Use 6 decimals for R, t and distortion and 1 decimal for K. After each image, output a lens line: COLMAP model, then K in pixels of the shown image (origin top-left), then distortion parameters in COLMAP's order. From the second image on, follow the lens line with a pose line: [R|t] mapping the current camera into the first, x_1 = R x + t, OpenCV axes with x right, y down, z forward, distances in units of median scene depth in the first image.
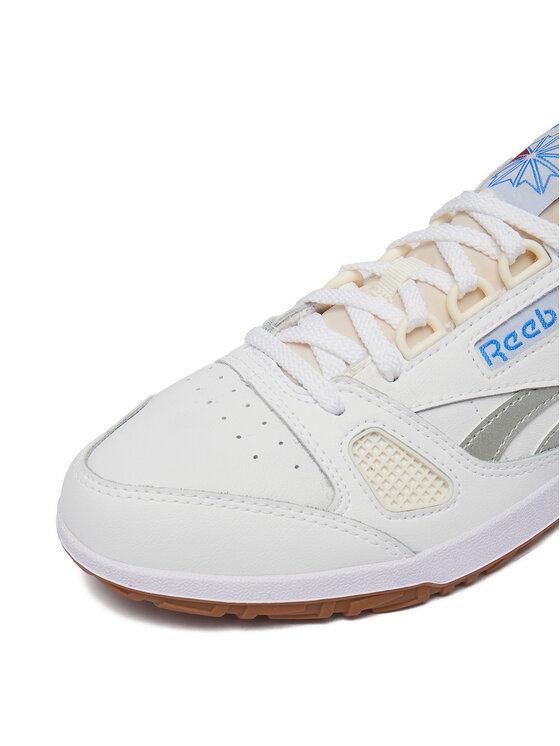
lens RADIAL K [[746.7, 0, 280.0], [0, 746.7, 373.0], [0, 0, 1]] dist [-0.009070, -0.004836]
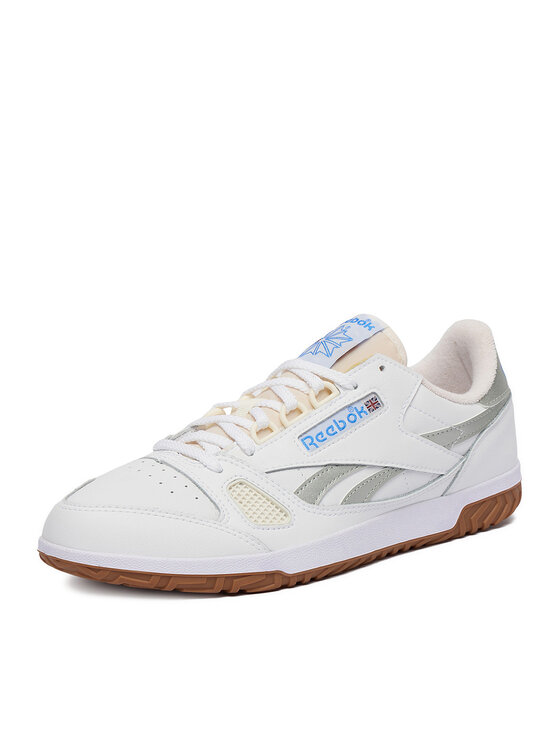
lens RADIAL K [[1859.8, 0, 280.0], [0, 1859.8, 373.0], [0, 0, 1]] dist [0.424718, -0.023906]
pose [[0.984753, 0.000849, 0.173954, -0.493787], [0.071903, 0.908580, -0.411476, 1.520469], [-0.158401, 0.417711, 0.894666, -2.733146]]
